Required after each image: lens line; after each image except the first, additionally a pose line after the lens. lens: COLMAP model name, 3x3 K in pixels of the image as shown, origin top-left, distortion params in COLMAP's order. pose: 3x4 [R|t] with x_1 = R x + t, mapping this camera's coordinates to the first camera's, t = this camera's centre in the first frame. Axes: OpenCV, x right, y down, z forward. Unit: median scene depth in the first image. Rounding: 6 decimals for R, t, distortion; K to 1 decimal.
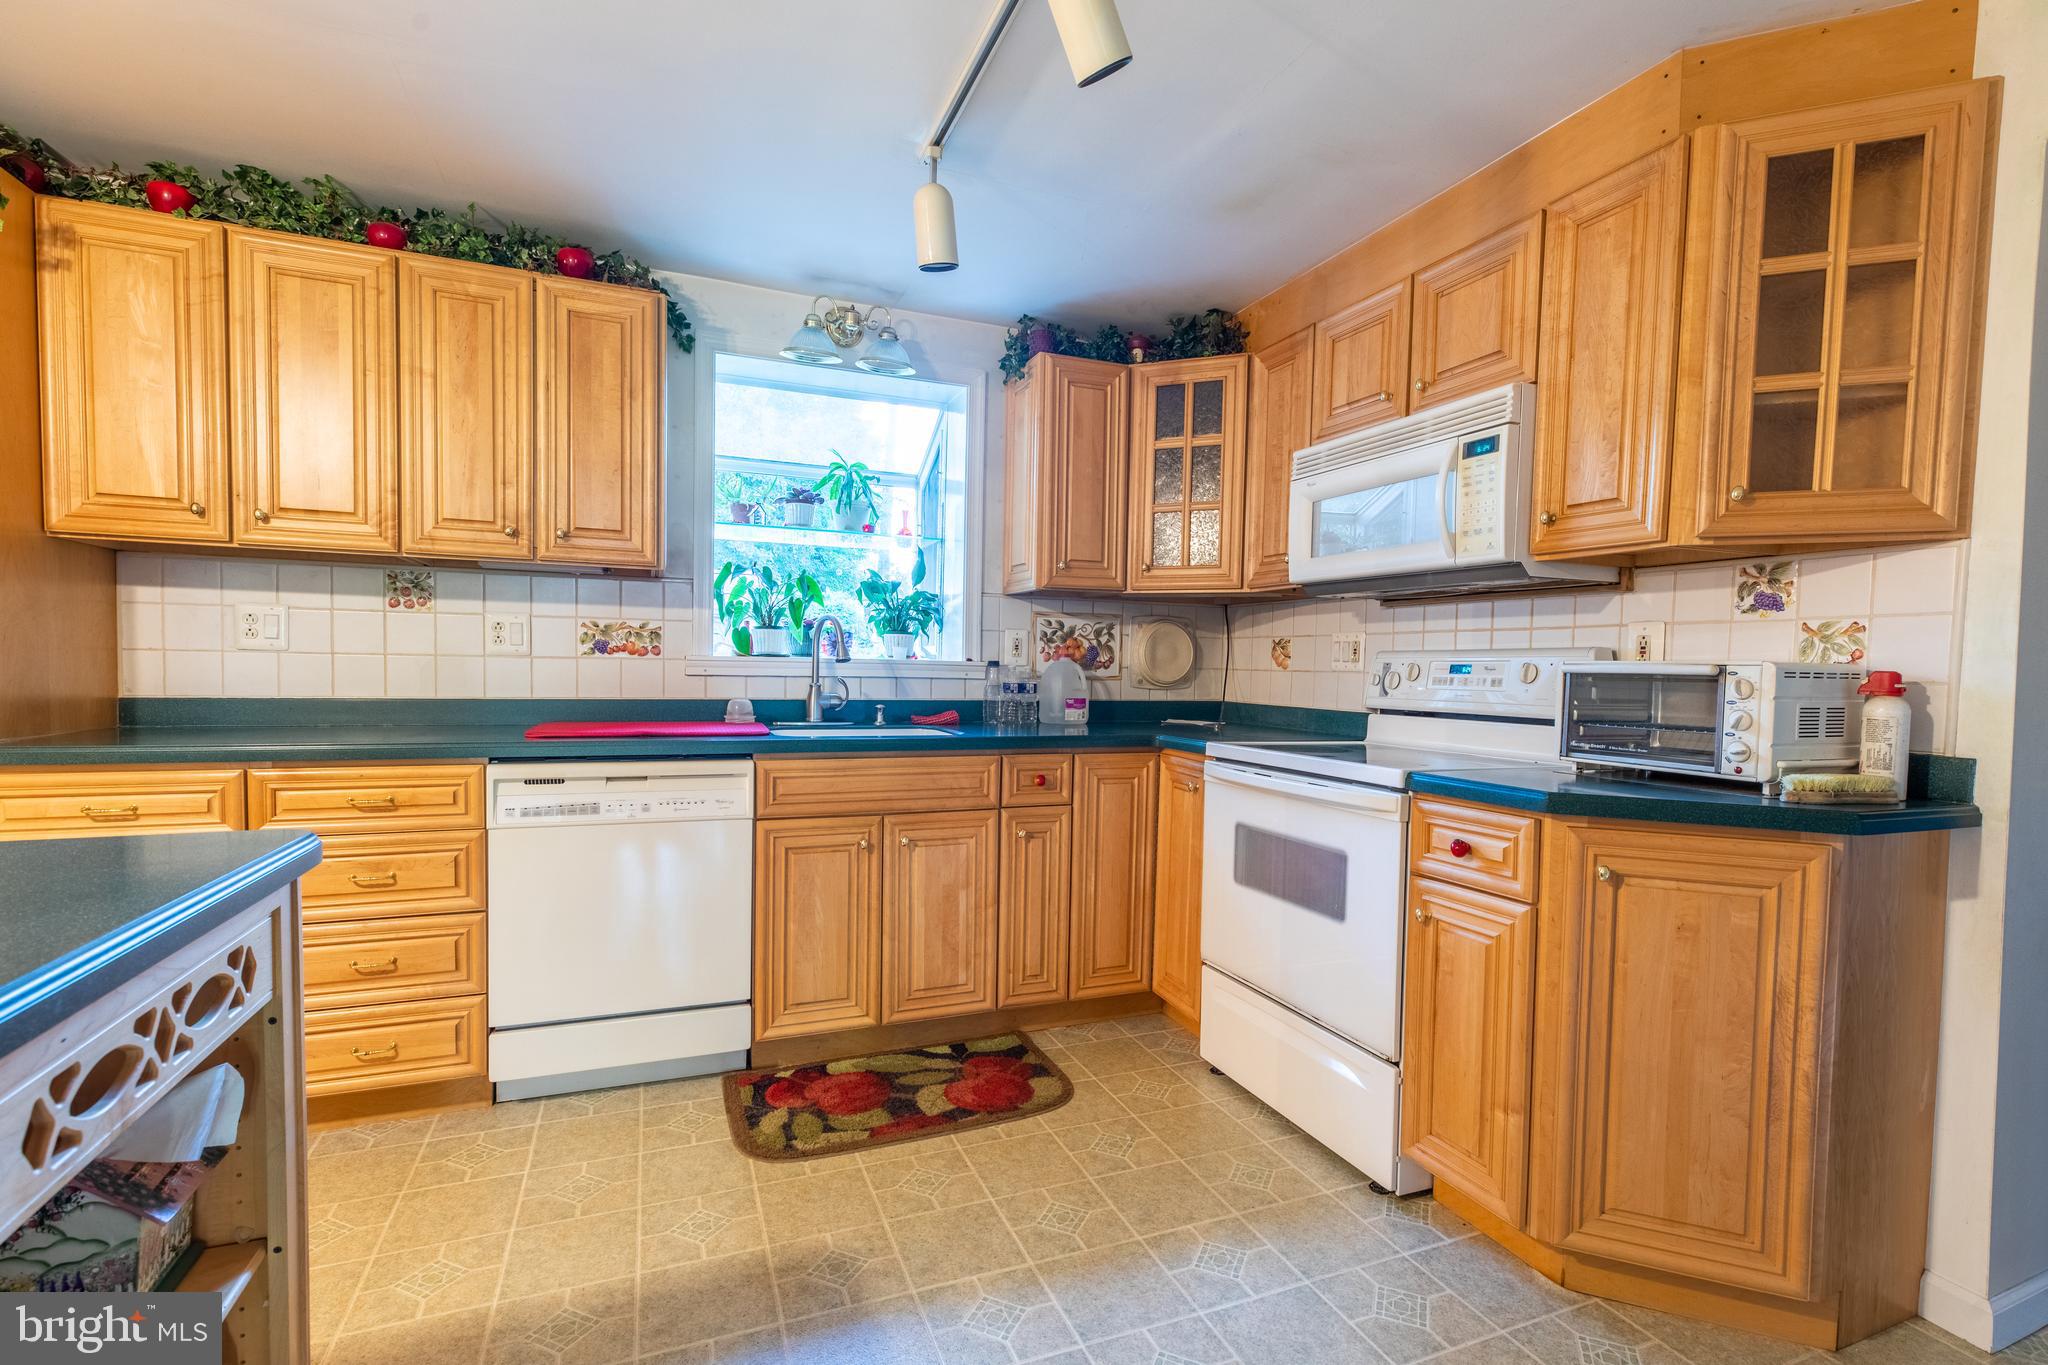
lens RADIAL K [[902.6, 0, 1020.0], [0, 902.6, 705.8], [0, 0, 1]] dist [0.003966, 0.000281]
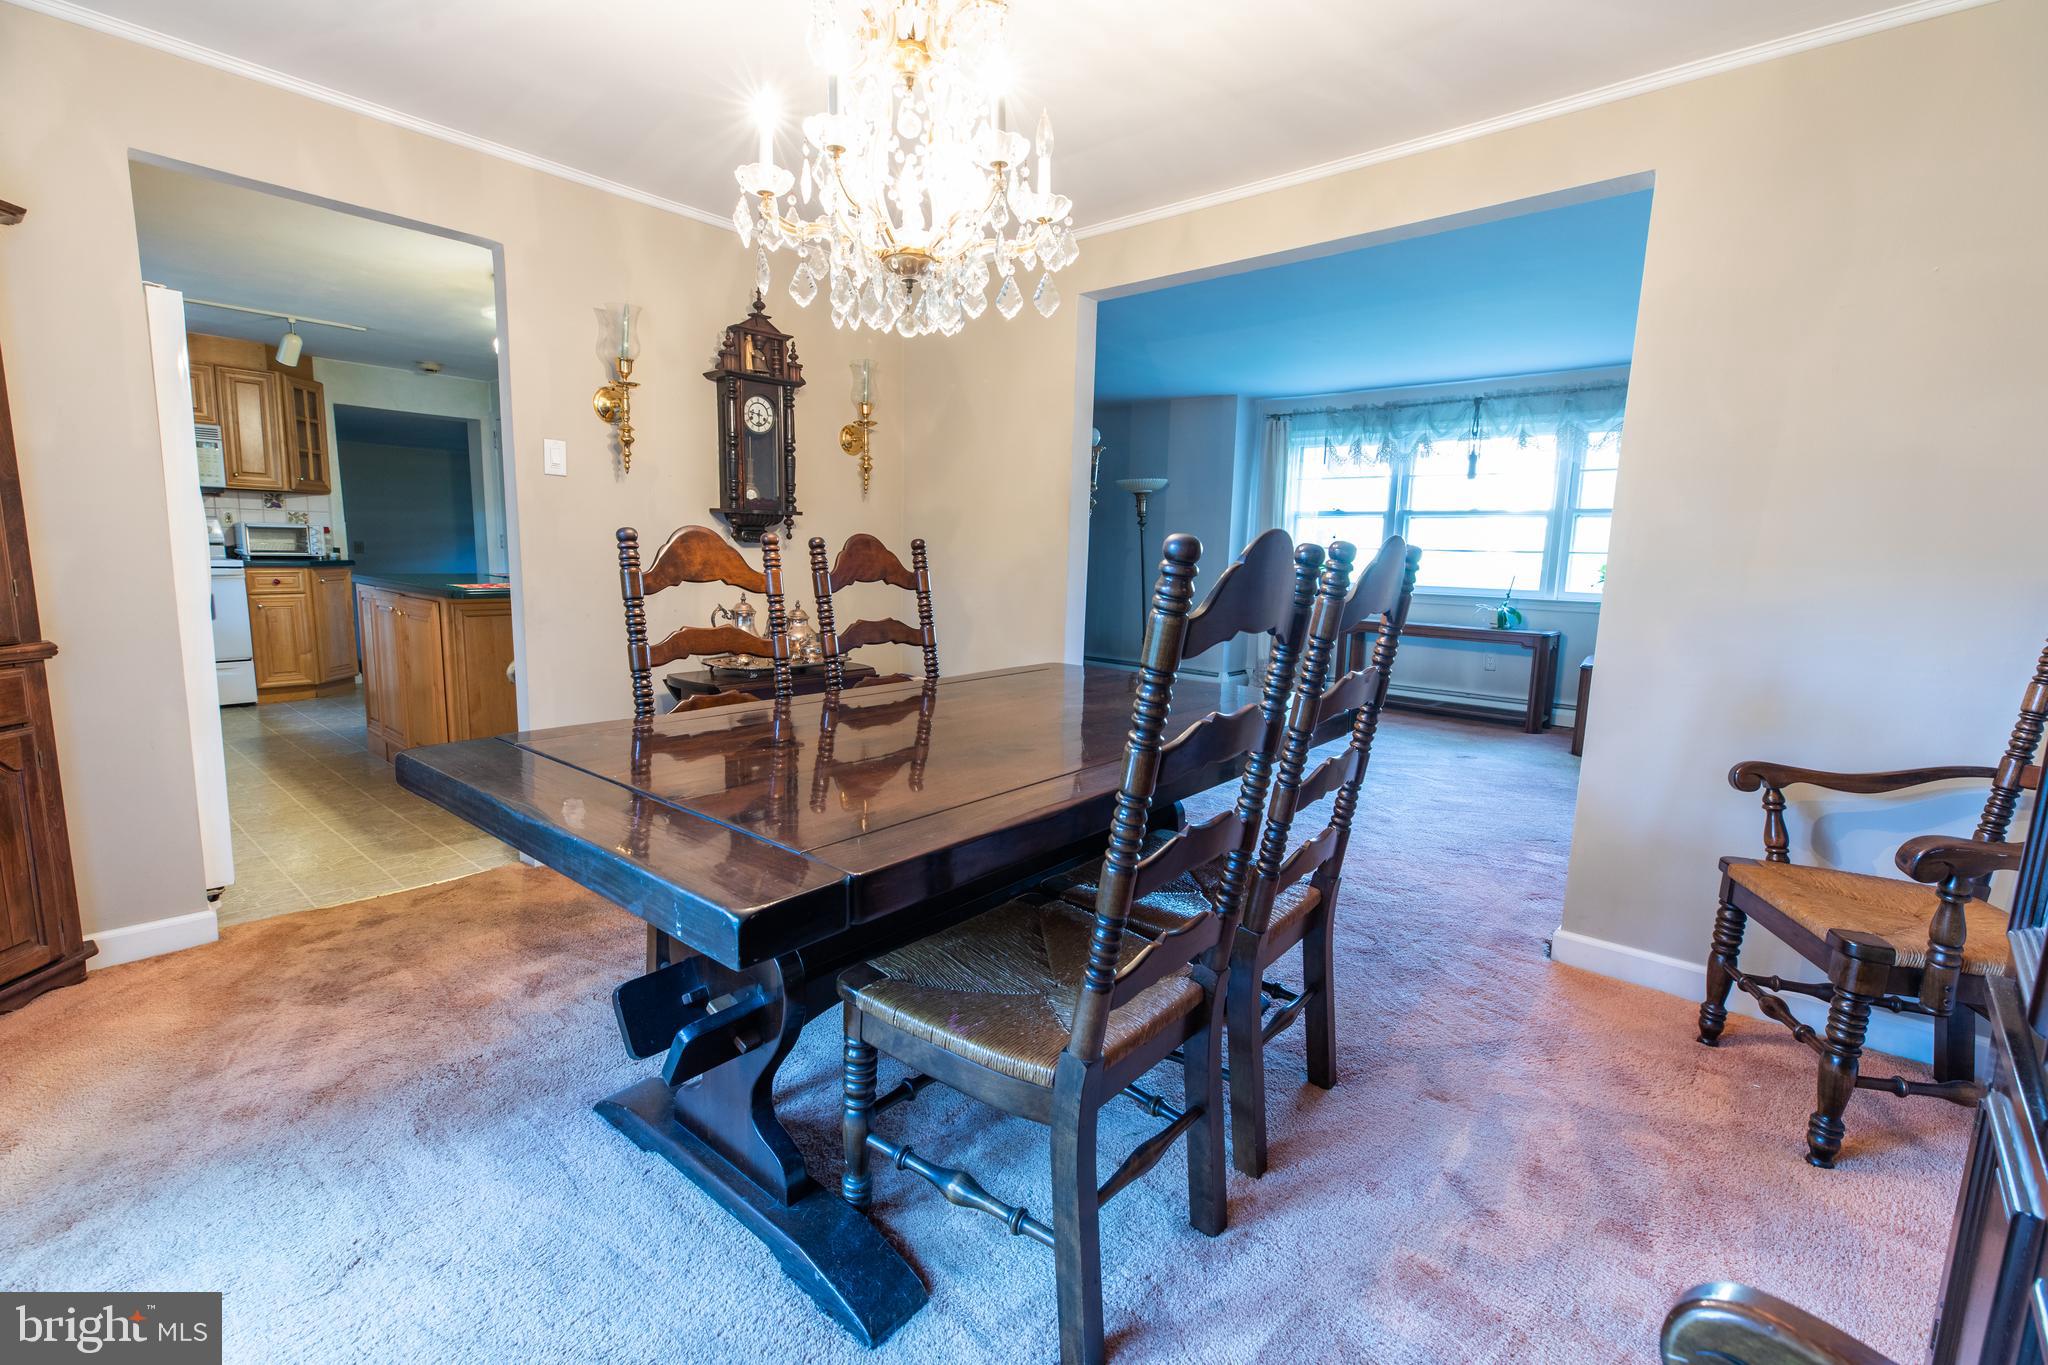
lens RADIAL K [[902.6, 0, 1035.5], [0, 902.6, 668.0], [0, 0, 1]] dist [0.003966, 0.000281]
pose [[-0.461994, -0.151681, 0.873816, -3.724755], [0.004363, 0.984866, 0.173265, -0.093763], [-0.886873, 0.083860, -0.454340, 0.071802]]
